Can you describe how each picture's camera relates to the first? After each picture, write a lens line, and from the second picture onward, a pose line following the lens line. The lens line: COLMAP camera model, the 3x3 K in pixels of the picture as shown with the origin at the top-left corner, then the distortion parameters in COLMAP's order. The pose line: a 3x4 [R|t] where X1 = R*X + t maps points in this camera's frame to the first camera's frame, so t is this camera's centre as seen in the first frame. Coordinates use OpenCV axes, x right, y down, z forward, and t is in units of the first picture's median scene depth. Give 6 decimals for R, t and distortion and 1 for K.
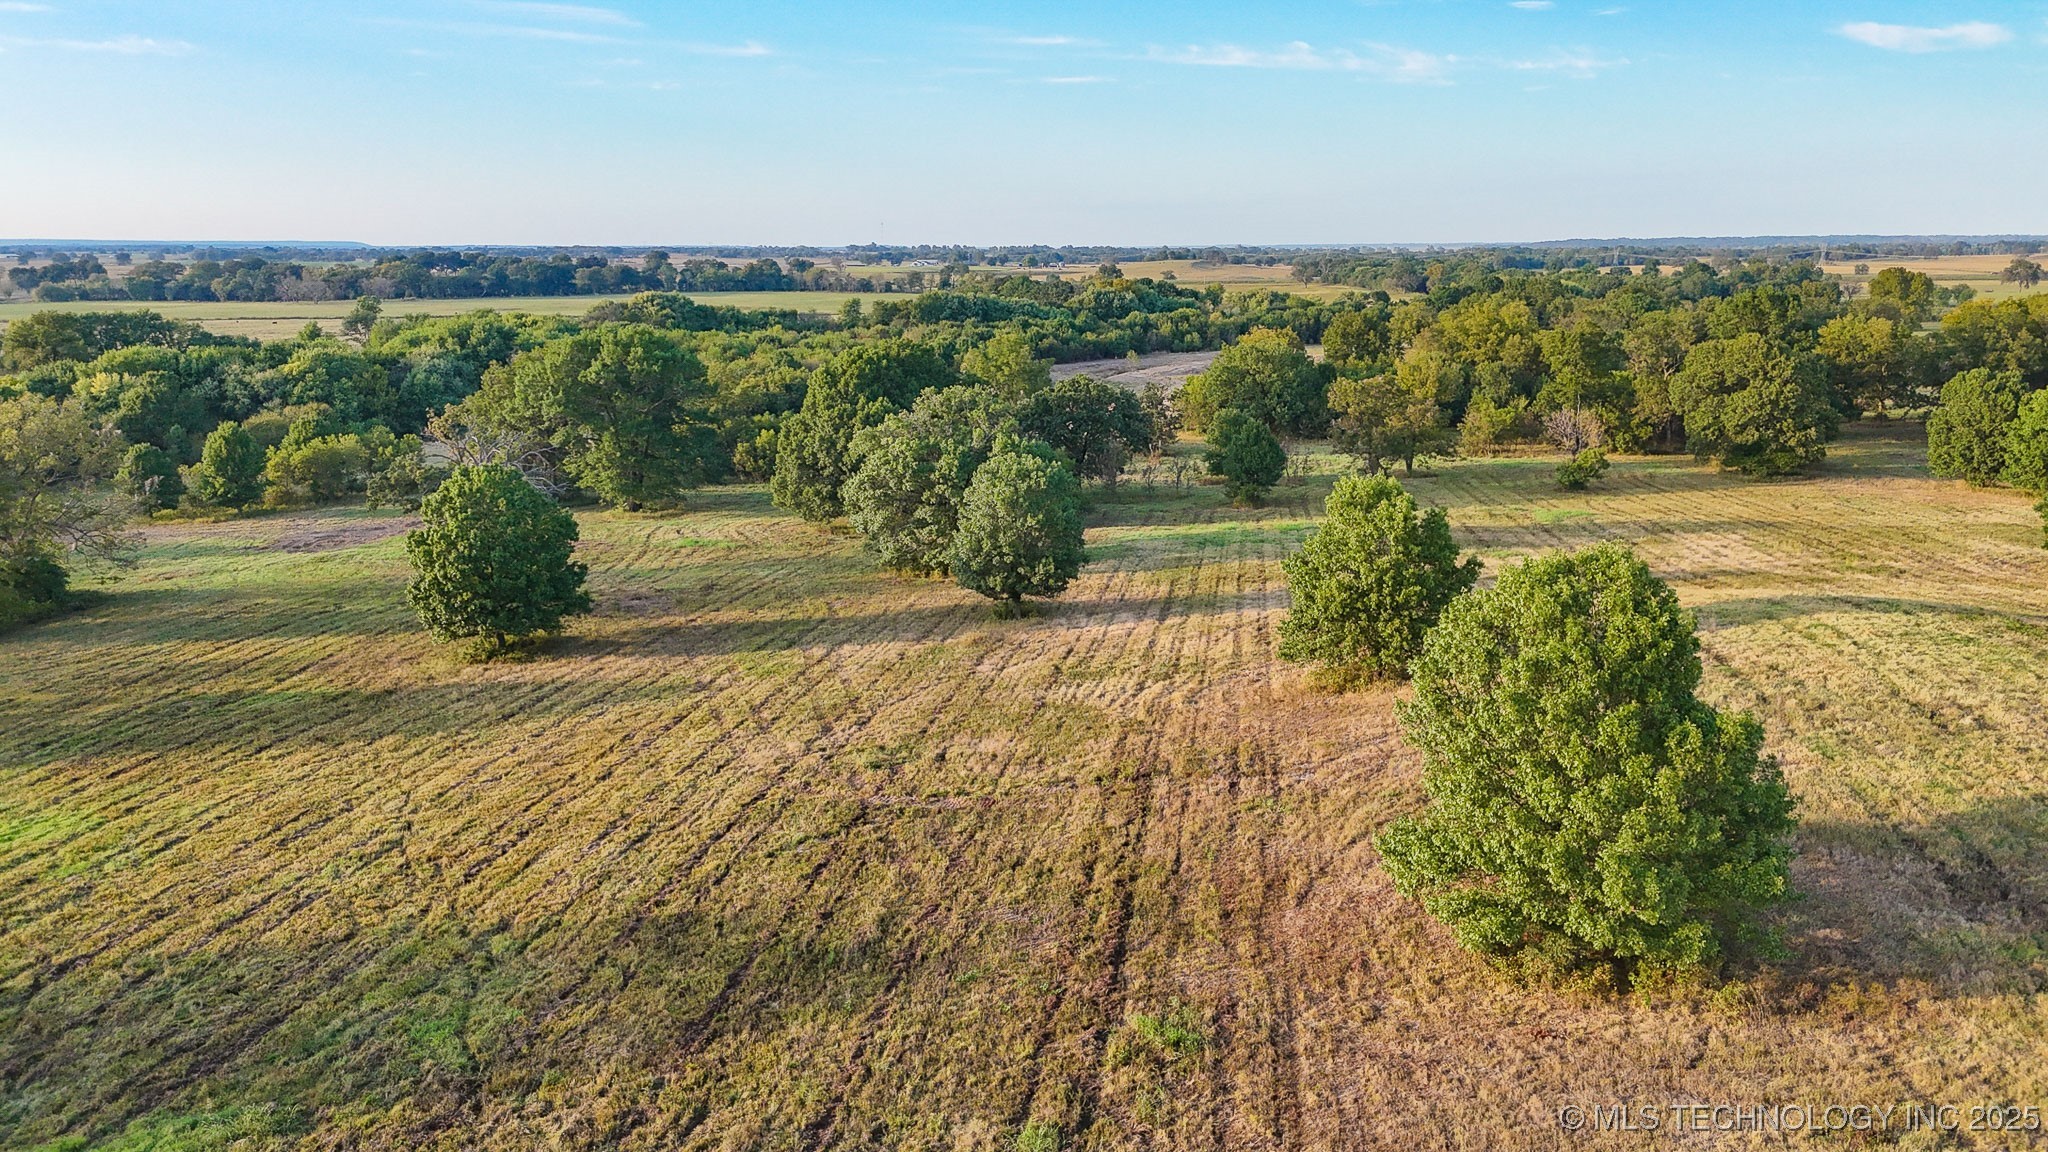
lens RADIAL K [[1512.6, 0, 1024.0], [0, 1512.6, 576.0], [0, 0, 1]] dist [0.059543, -0.056500]
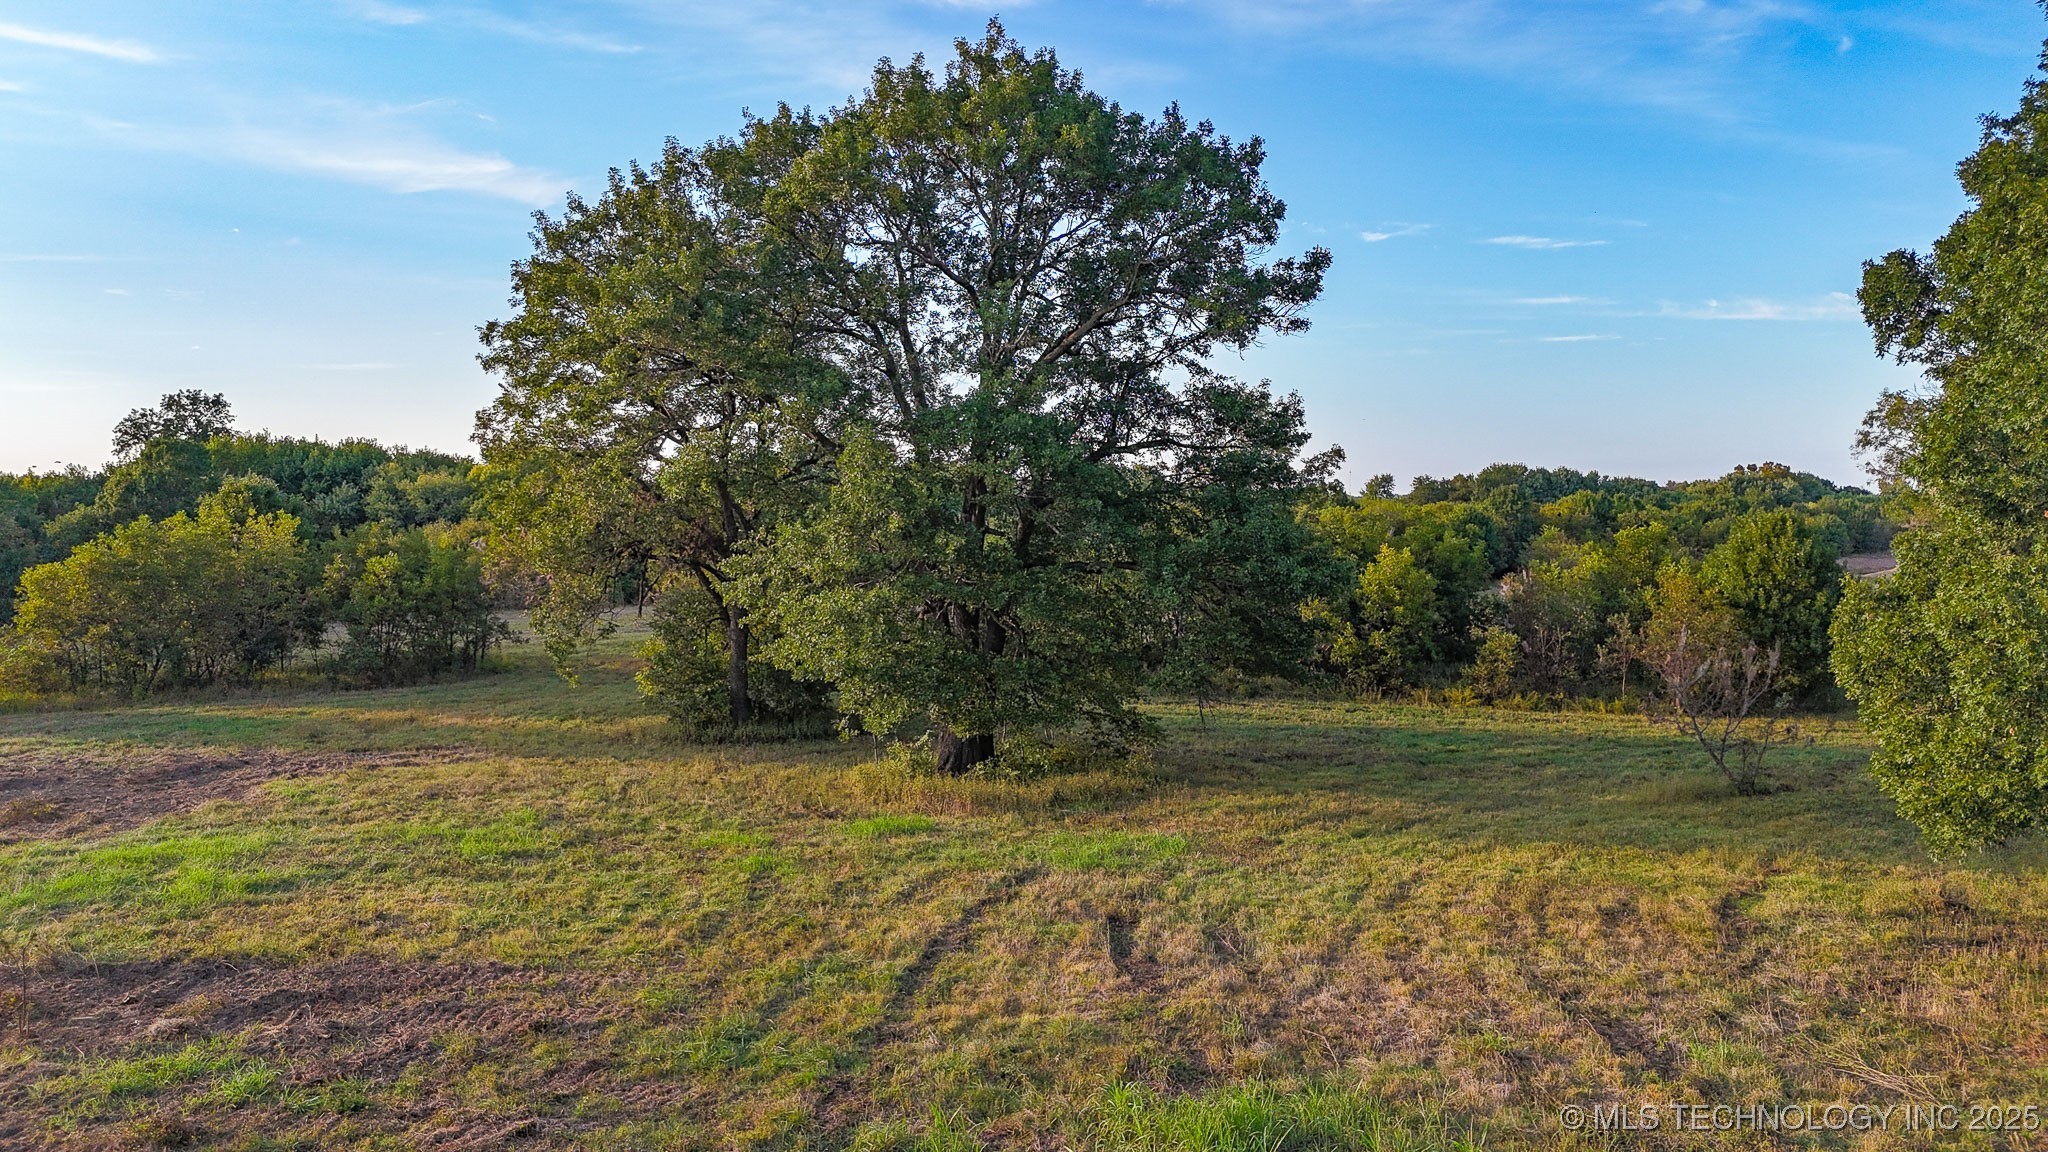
lens RADIAL K [[1512.6, 0, 1024.0], [0, 1512.6, 576.0], [0, 0, 1]] dist [0.059543, -0.056500]
pose [[0.953033, 0.026378, -0.301715, -0.159809], [-0.077703, 0.984151, -0.159403, -0.032802], [0.292728, 0.175361, 0.939978, 0.711013]]
